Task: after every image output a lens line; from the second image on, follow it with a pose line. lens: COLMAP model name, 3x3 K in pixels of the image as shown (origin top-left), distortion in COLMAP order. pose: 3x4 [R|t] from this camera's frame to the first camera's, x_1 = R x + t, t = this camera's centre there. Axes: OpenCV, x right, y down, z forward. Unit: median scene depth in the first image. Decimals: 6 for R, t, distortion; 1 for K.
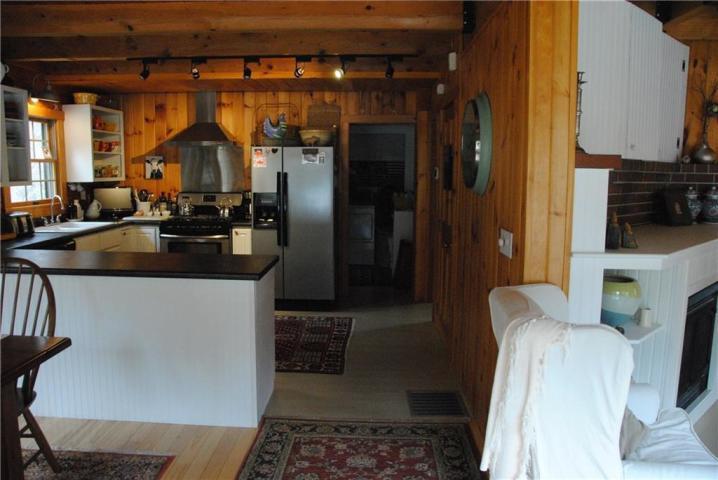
lens RADIAL K [[562.3, 0, 356.5], [0, 562.3, 244.5], [0, 0, 1]] dist [-0.154287, 0.105765]
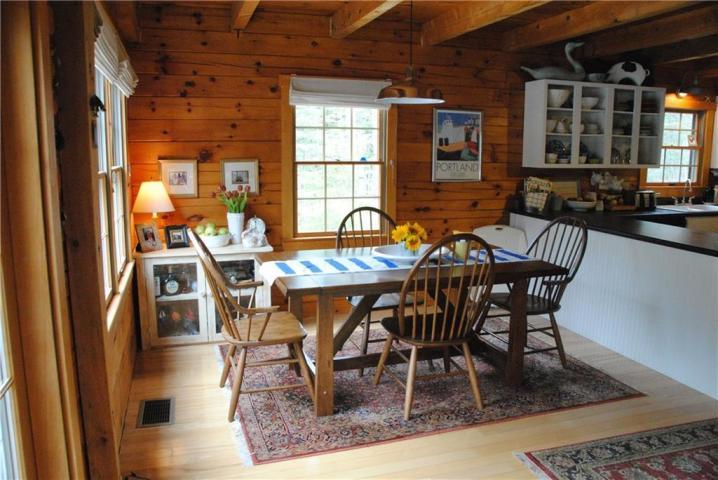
lens RADIAL K [[562.3, 0, 356.8], [0, 562.3, 243.6], [0, 0, 1]] dist [-0.154287, 0.105765]
pose [[0.332926, 0.151273, -0.930740, 0.319779], [-0.131161, 0.984882, 0.113157, 0.006436], [0.933786, 0.084404, 0.347734, -0.023306]]
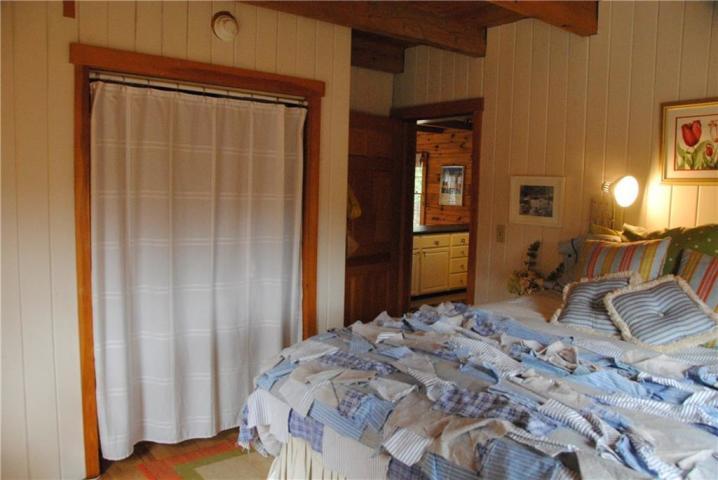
lens RADIAL K [[562.3, 0, 358.7], [0, 562.3, 239.8], [0, 0, 1]] dist [-0.154287, 0.105765]
pose [[-0.764098, 0.037481, -0.644010, 0.917980], [-0.117042, 0.973688, 0.195534, -0.260442], [0.634393, 0.224783, -0.739606, 1.929501]]
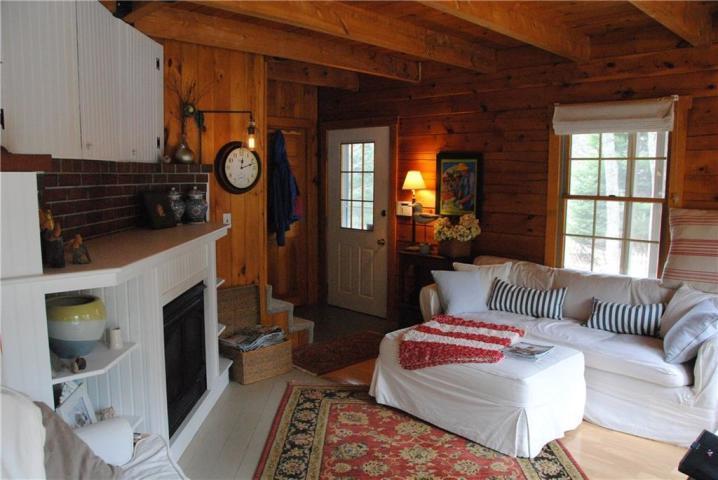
lens RADIAL K [[562.3, 0, 357.6], [0, 562.3, 242.8], [0, 0, 1]] dist [-0.154287, 0.105765]
pose [[0.694435, -0.087563, 0.714207, 0.106020], [0.091961, 0.995229, 0.032602, -0.007566], [-0.713654, 0.043039, 0.699174, 0.050630]]
